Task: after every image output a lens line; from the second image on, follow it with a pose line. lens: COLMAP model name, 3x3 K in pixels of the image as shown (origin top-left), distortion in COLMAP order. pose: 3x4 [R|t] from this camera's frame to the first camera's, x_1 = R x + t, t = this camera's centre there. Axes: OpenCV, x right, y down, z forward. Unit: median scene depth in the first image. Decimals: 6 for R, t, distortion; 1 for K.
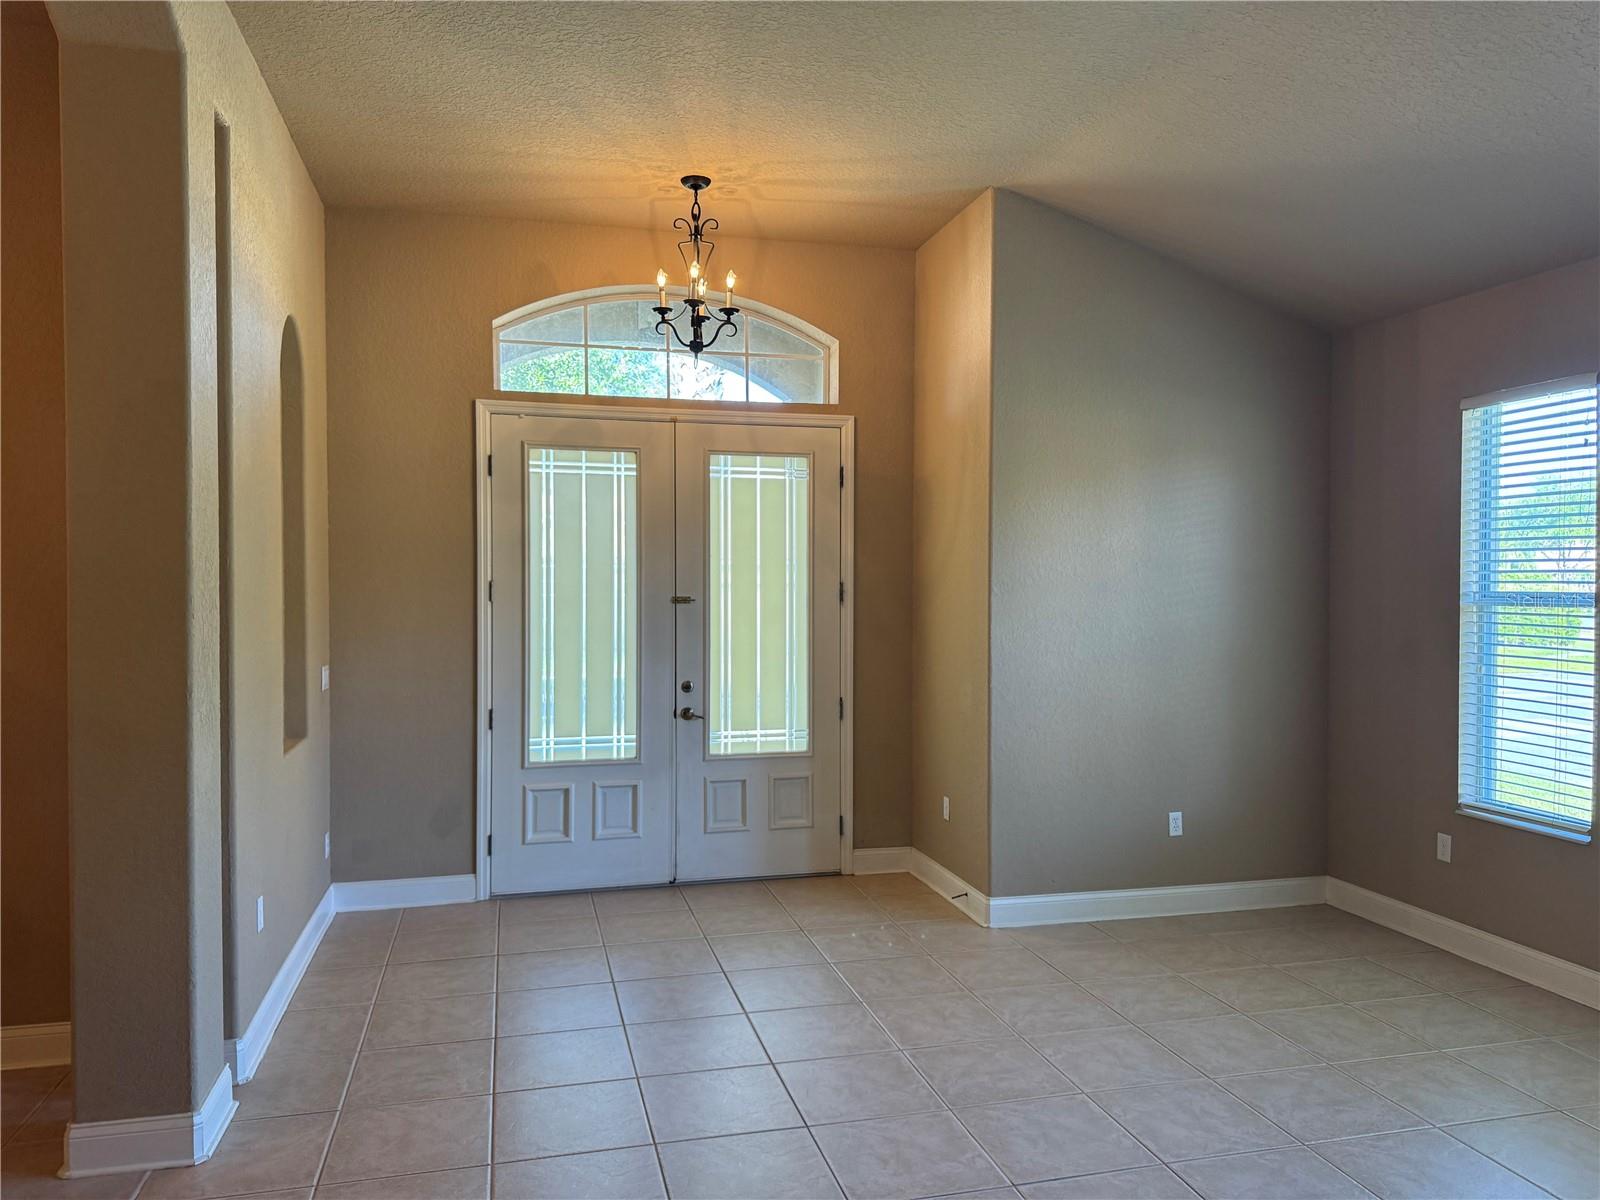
lens RADIAL K [[1124.8, 0, 793.6], [0, 1124.8, 604.0], [0, 0, 1]] dist [0.056653, -0.069429]
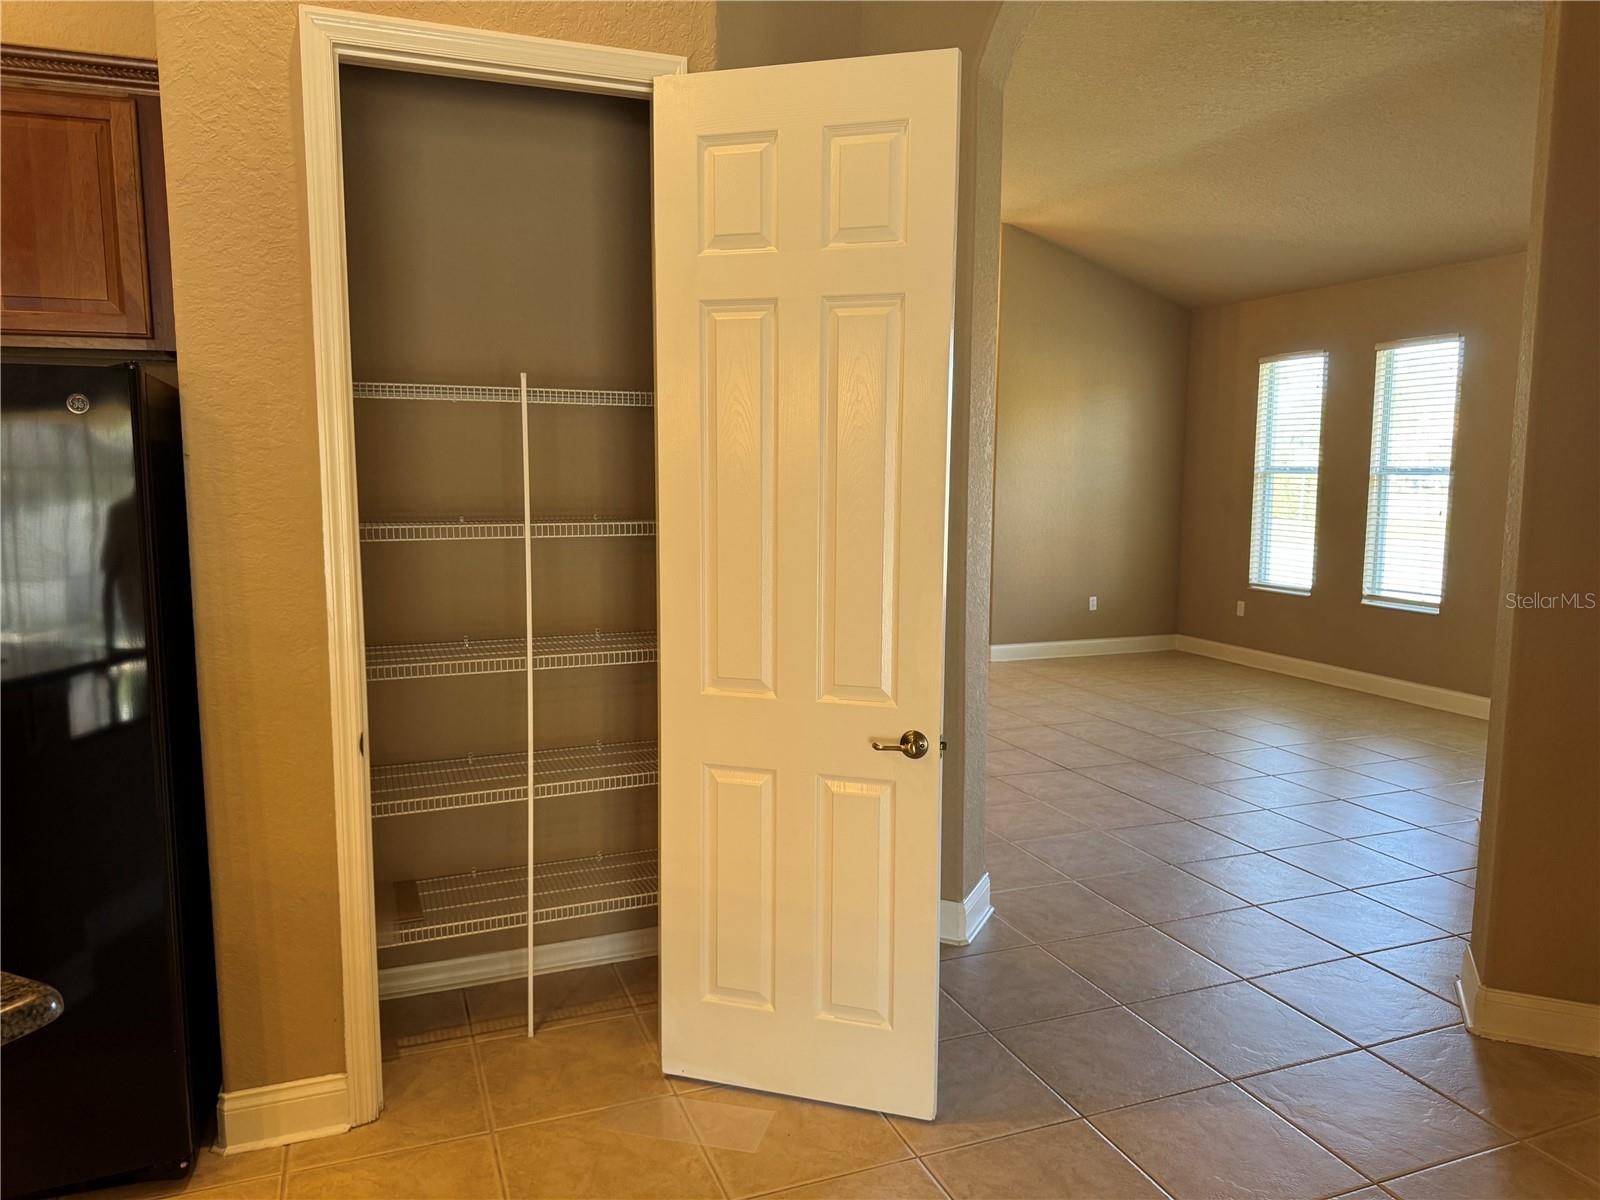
lens RADIAL K [[1124.8, 0, 769.9], [0, 1124.8, 587.3], [0, 0, 1]] dist [0.056653, -0.069429]
pose [[0.995816, -0.011268, 0.090688, -0.338460], [0.002898, 0.995763, 0.091909, 0.012913], [-0.091339, -0.091262, 0.991629, -0.719371]]
